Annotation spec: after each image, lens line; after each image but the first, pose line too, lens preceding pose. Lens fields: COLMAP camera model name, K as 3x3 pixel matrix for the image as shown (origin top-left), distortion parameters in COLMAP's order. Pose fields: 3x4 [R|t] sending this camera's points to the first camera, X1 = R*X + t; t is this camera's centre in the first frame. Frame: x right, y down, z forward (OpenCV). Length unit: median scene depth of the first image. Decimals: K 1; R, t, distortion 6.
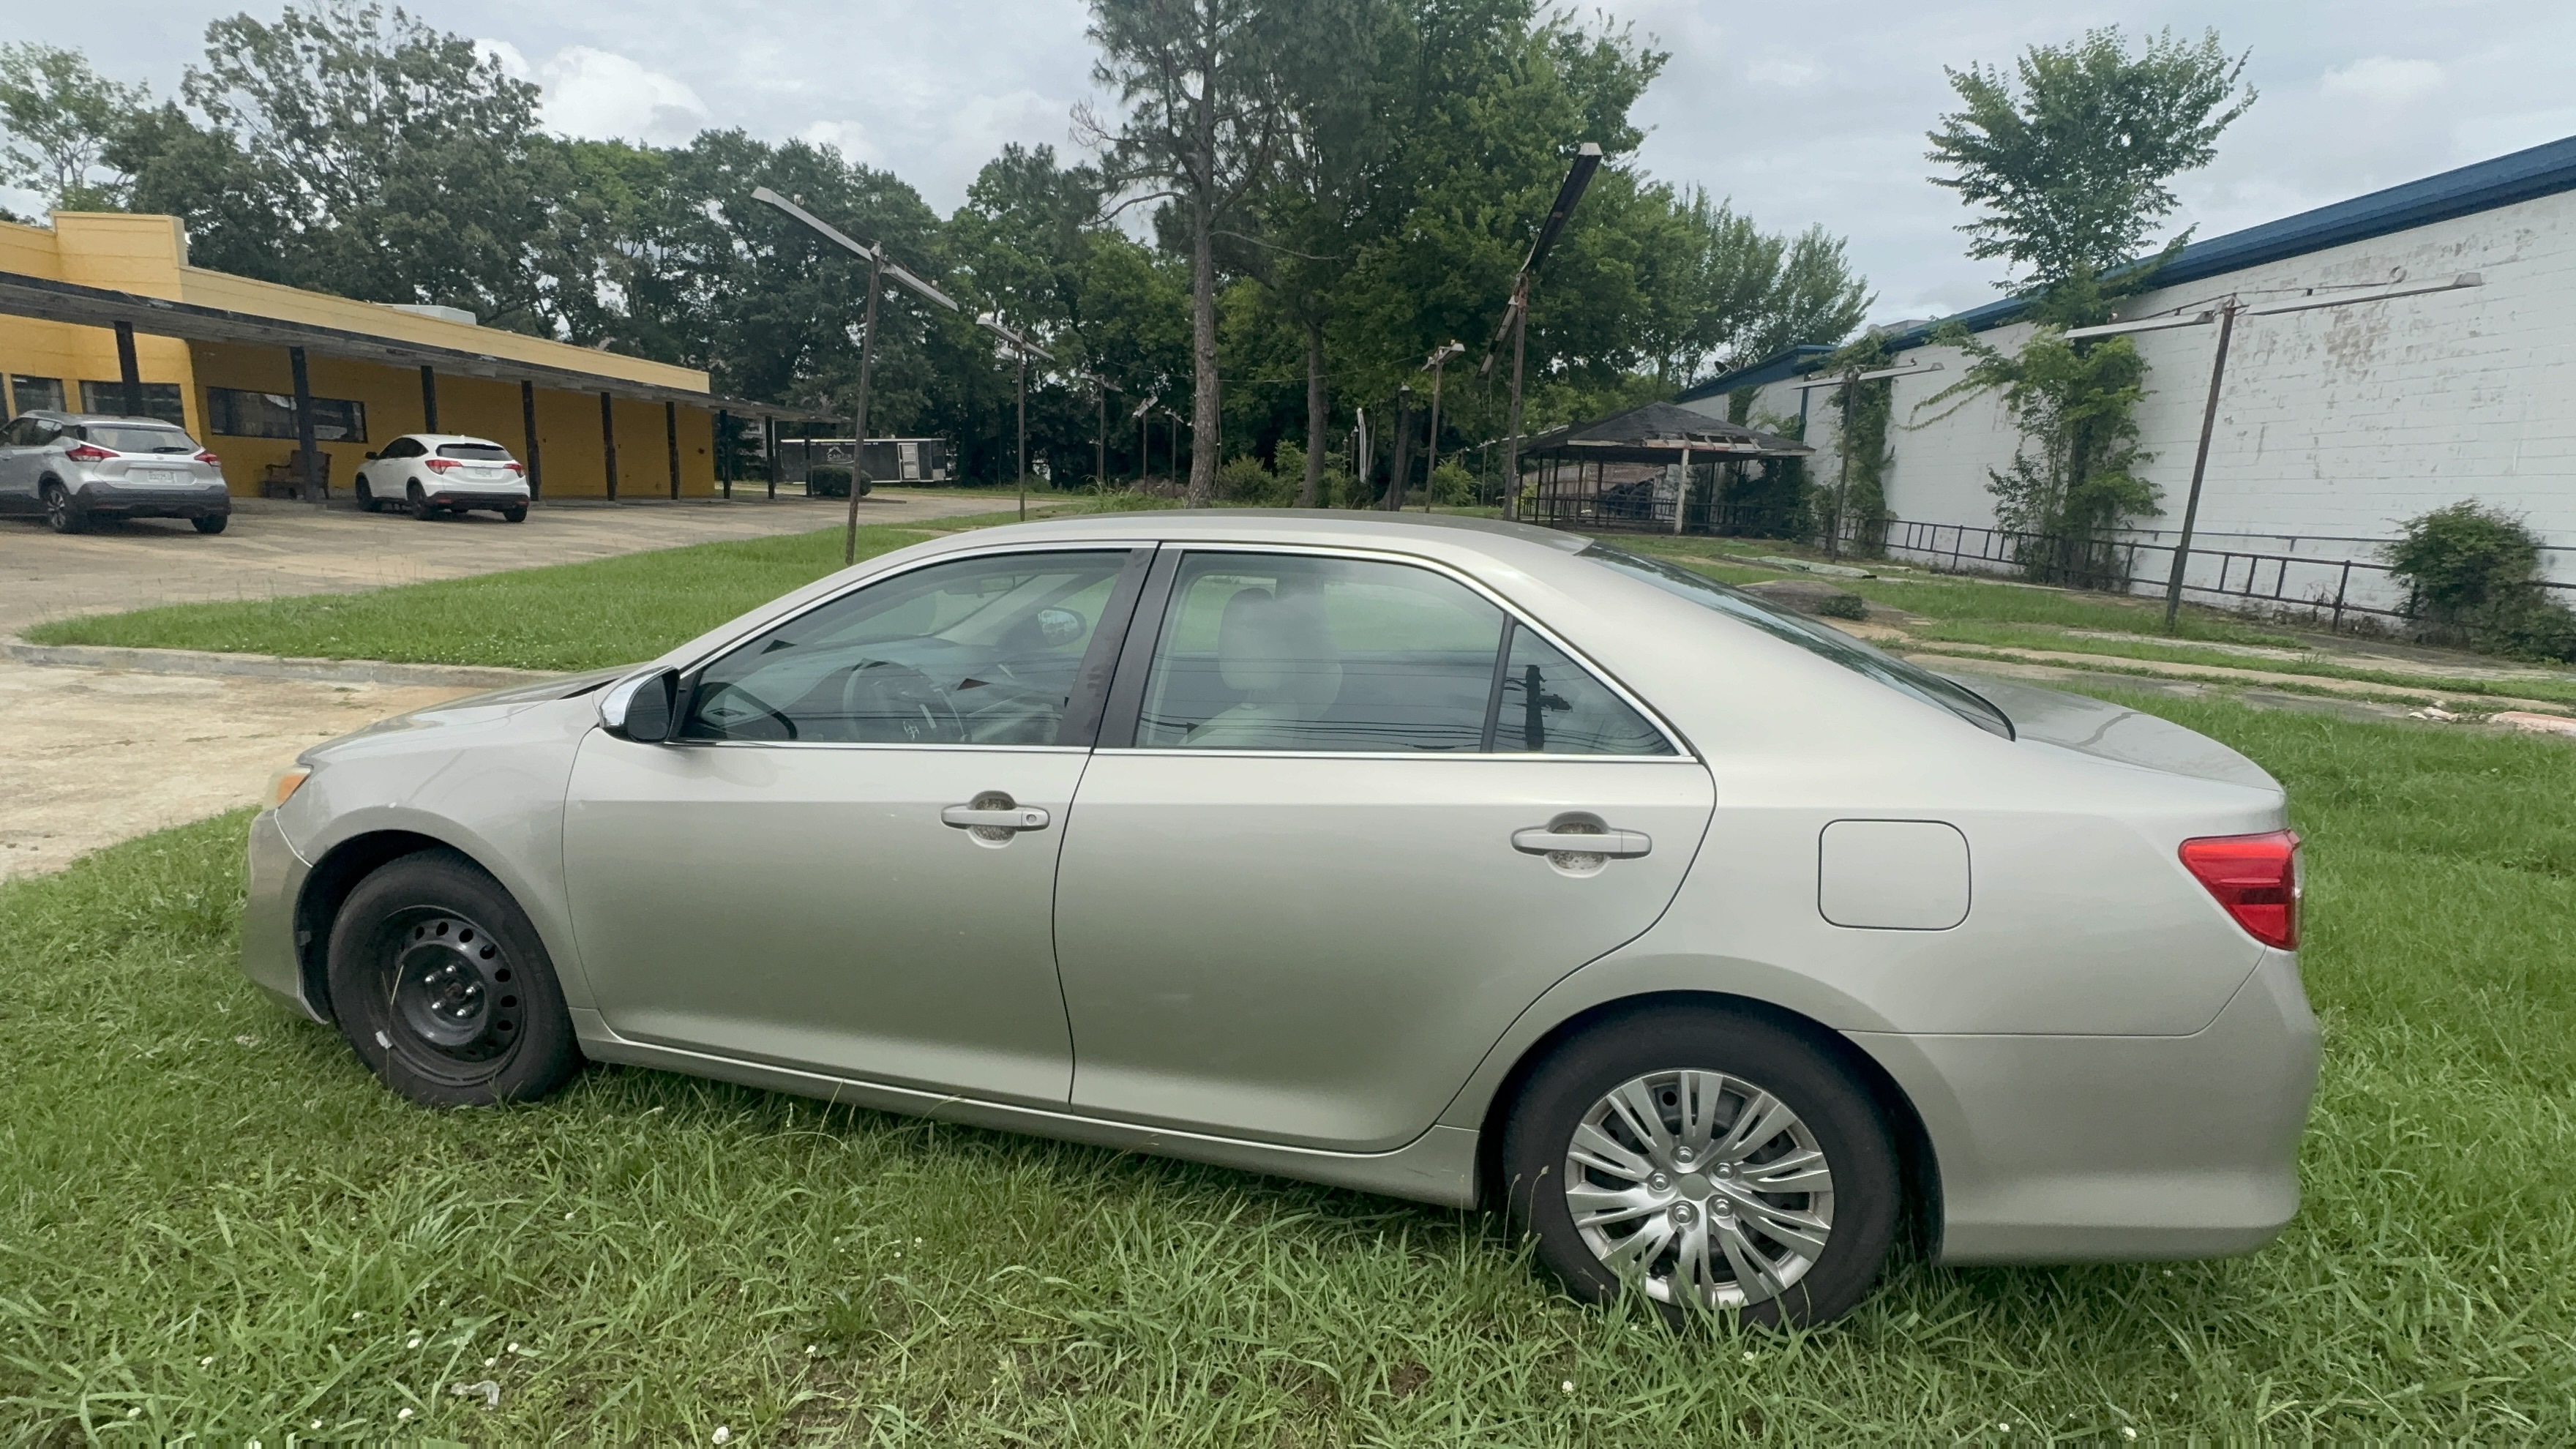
lens RADIAL K [[1189.6, 0, 1280.9], [0, 1189.6, 718.4], [0, 0, 1]] dist [0.000560, -0.001074]
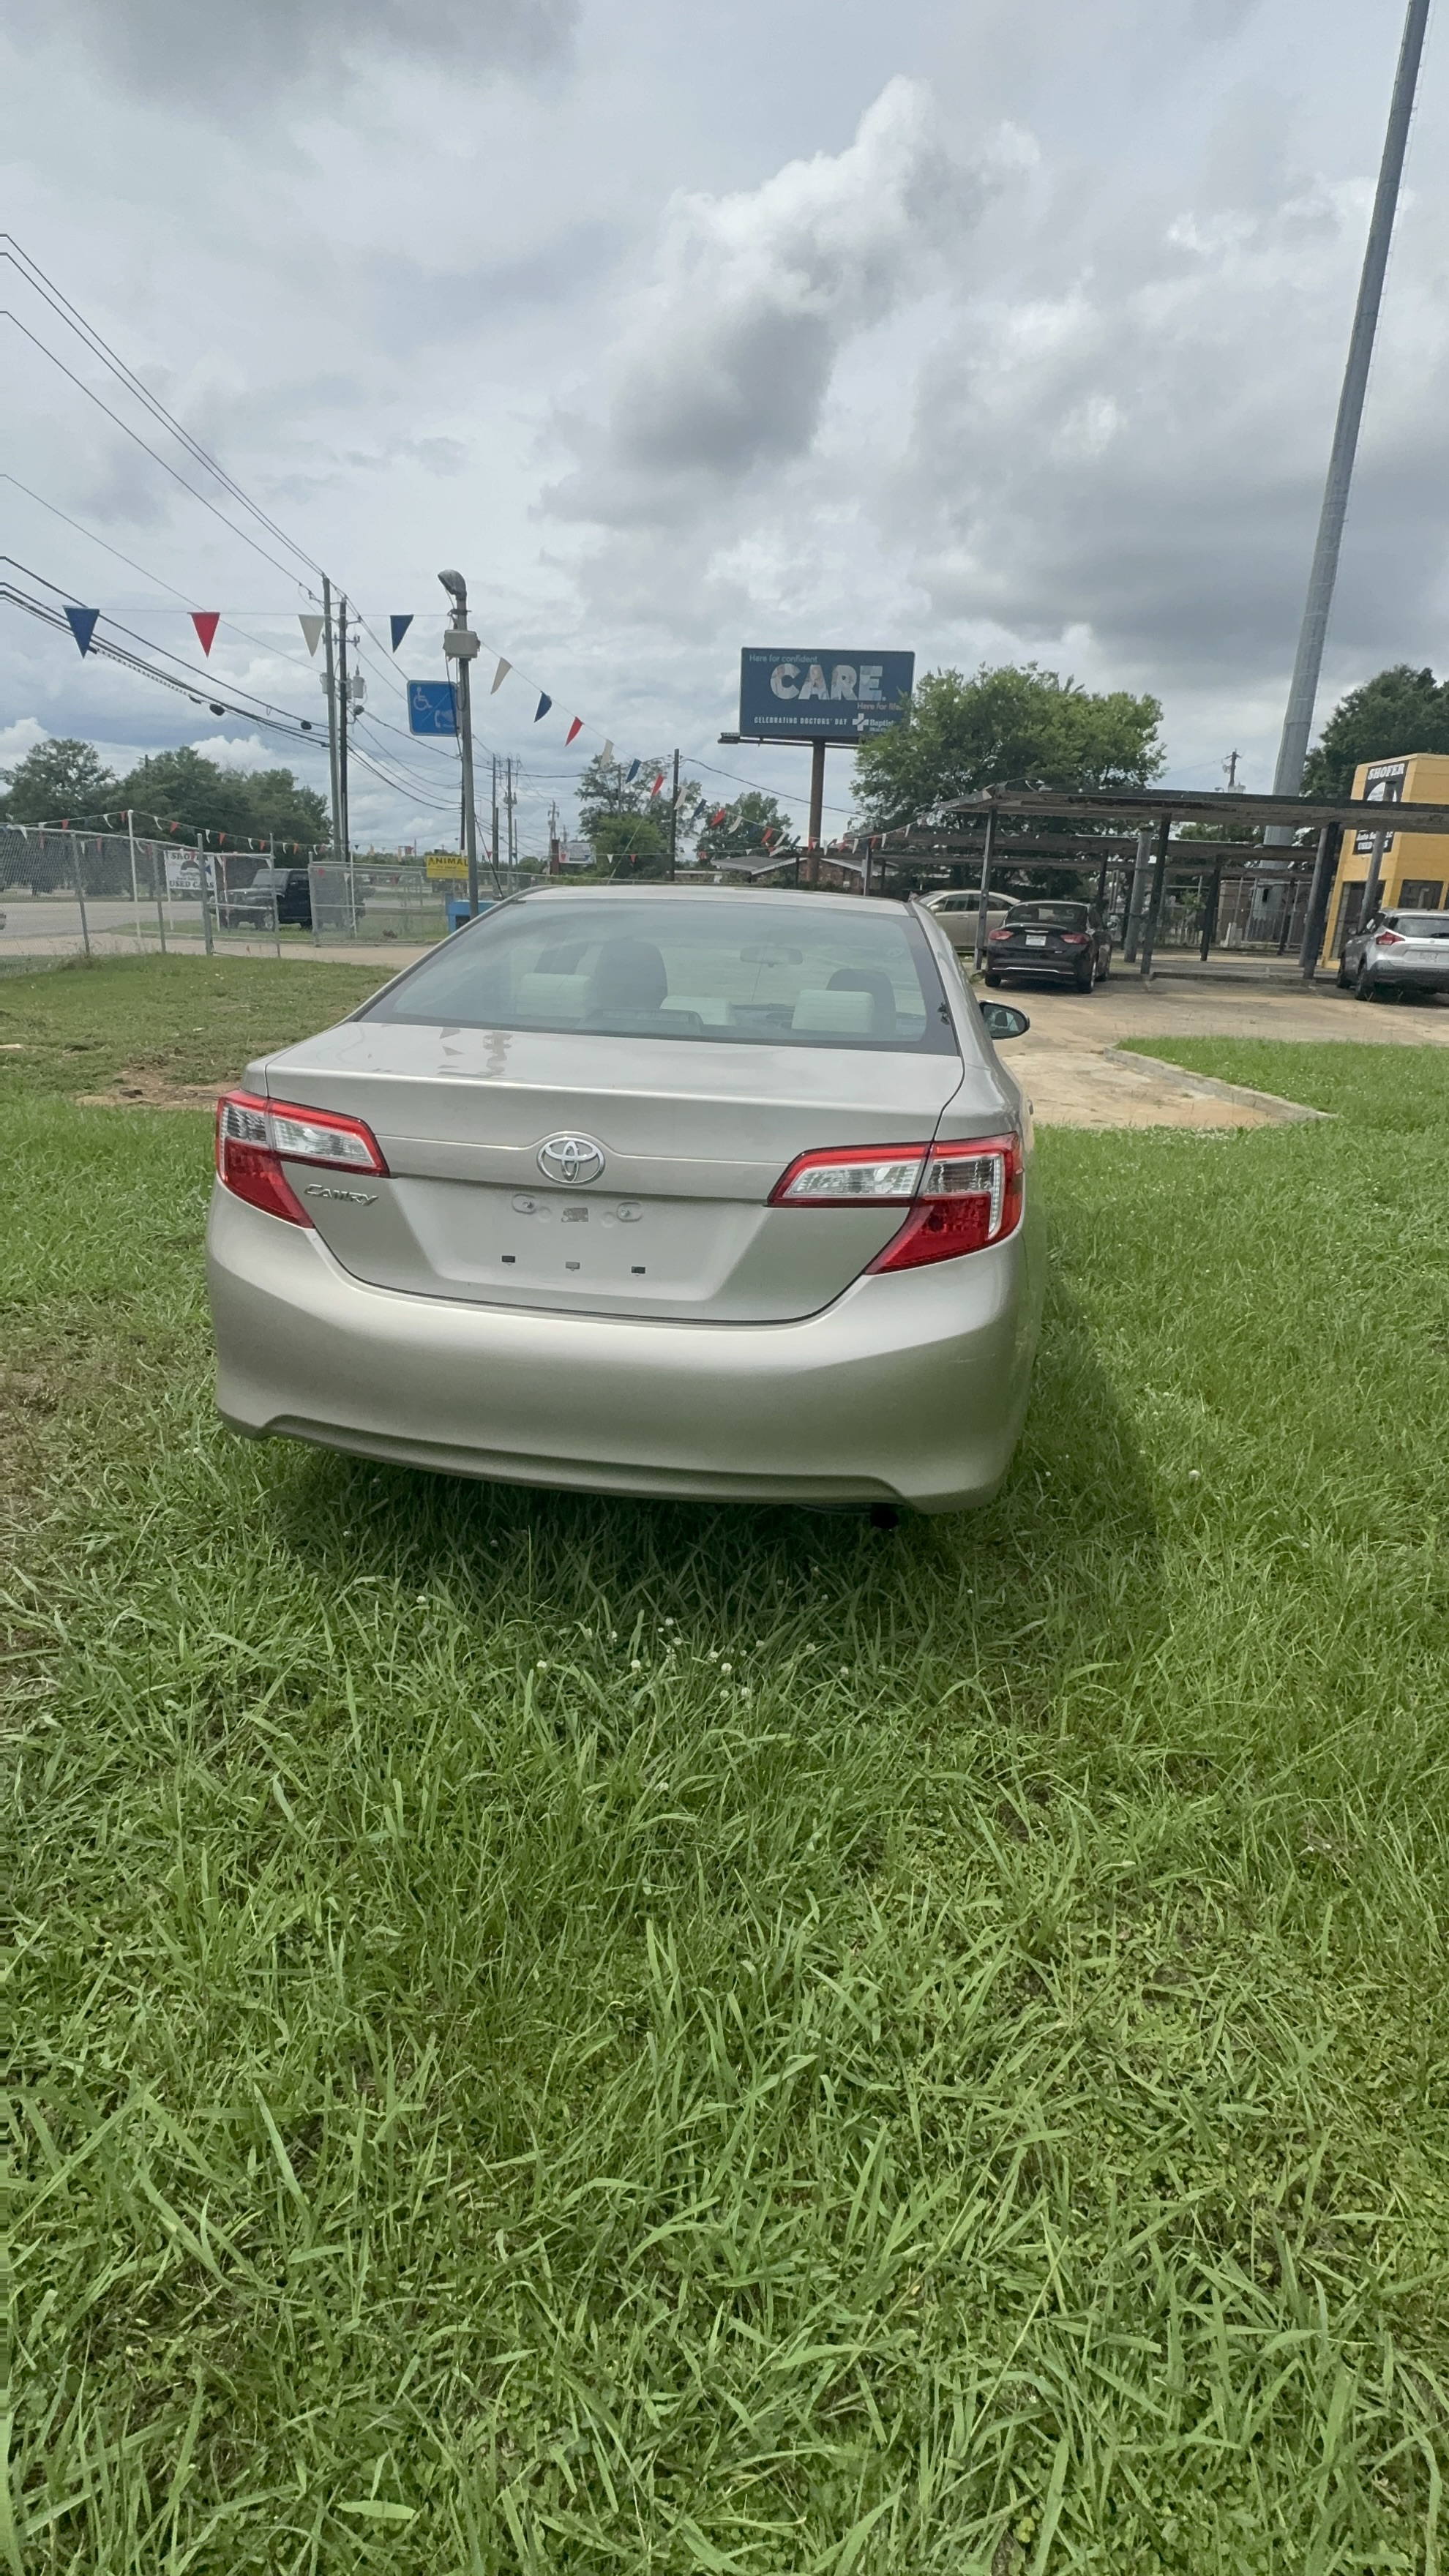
lens RADIAL K [[1185.0, 0, 738.8], [0, 1185.0, 1288.9], [0, 0, 1]] dist [-0.005510, 0.000833]
pose [[0.117300, 0.268706, -0.956053, 0.120184], [-0.219383, 0.945926, 0.238944, -0.006553], [0.968562, 0.181714, 0.169907, 0.076188]]
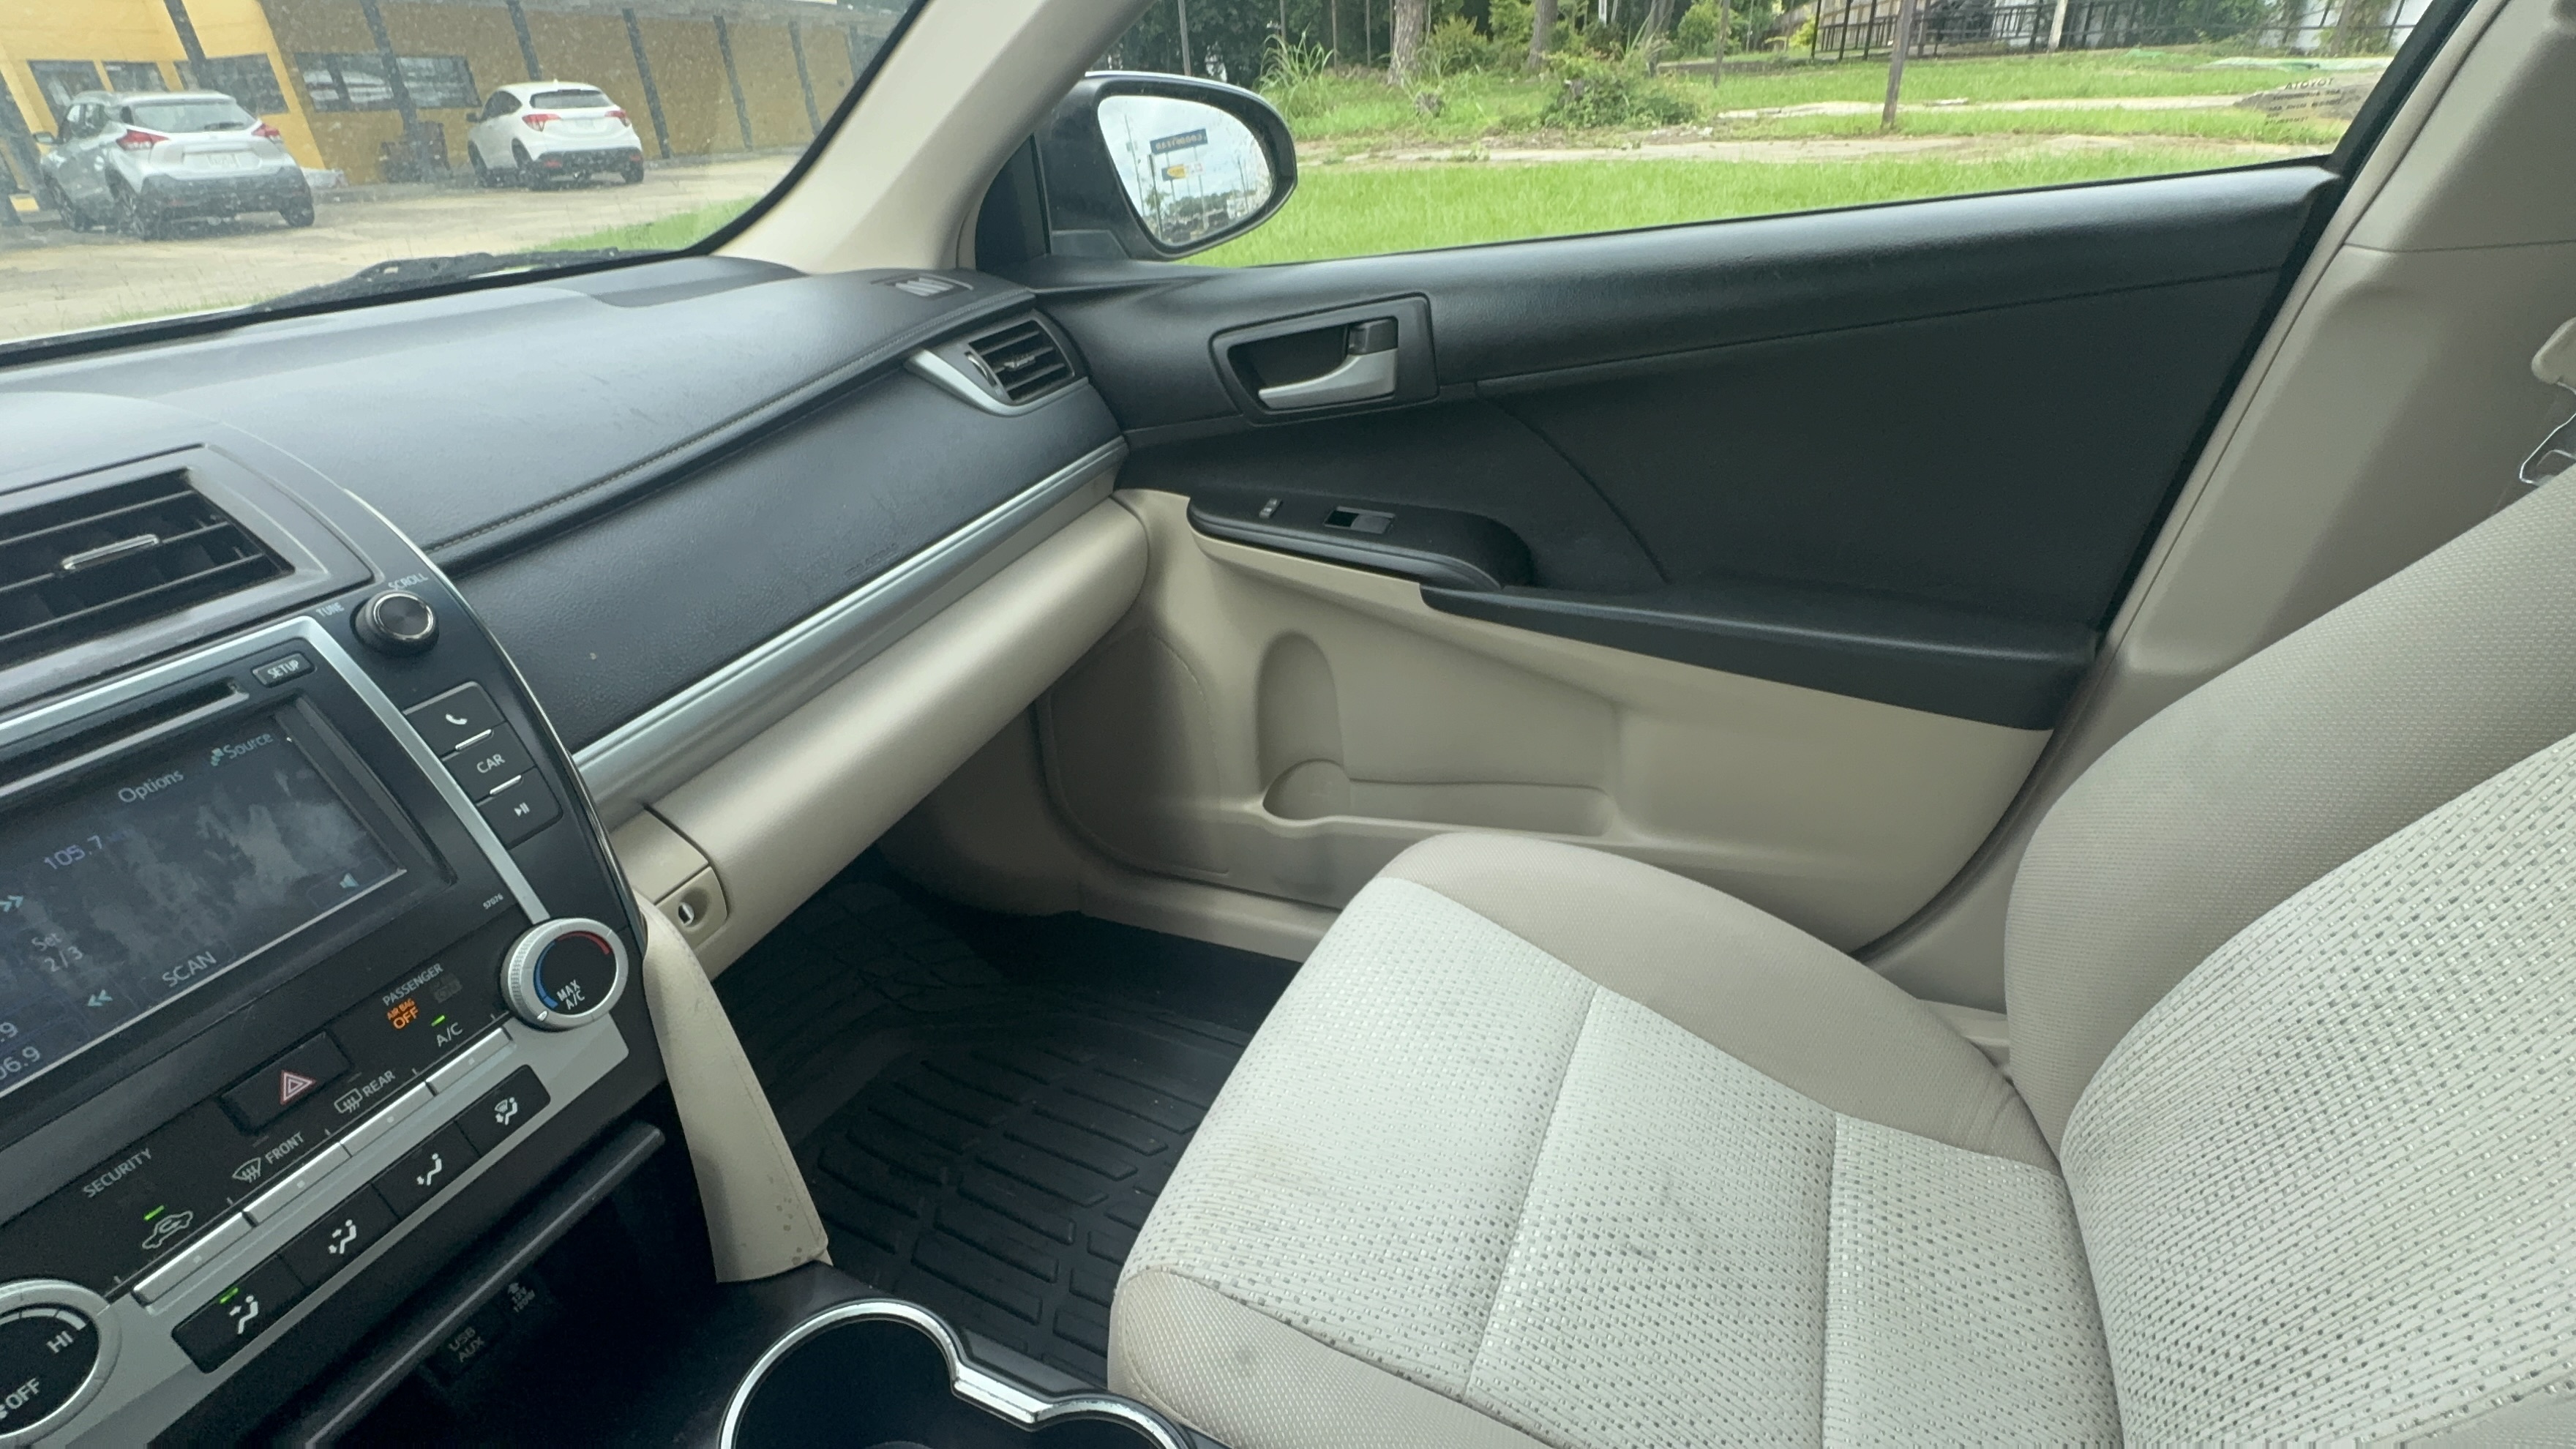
lens RADIAL K [[1189.6, 0, 1280.9], [0, 1189.6, 718.4], [0, 0, 1]] dist [0.000560, -0.001074]
pose [[0.983739, -0.019507, -0.178541, -0.016007], [0.071349, 0.954723, 0.288814, -0.004779], [0.164824, -0.296856, 0.940590, 0.091798]]
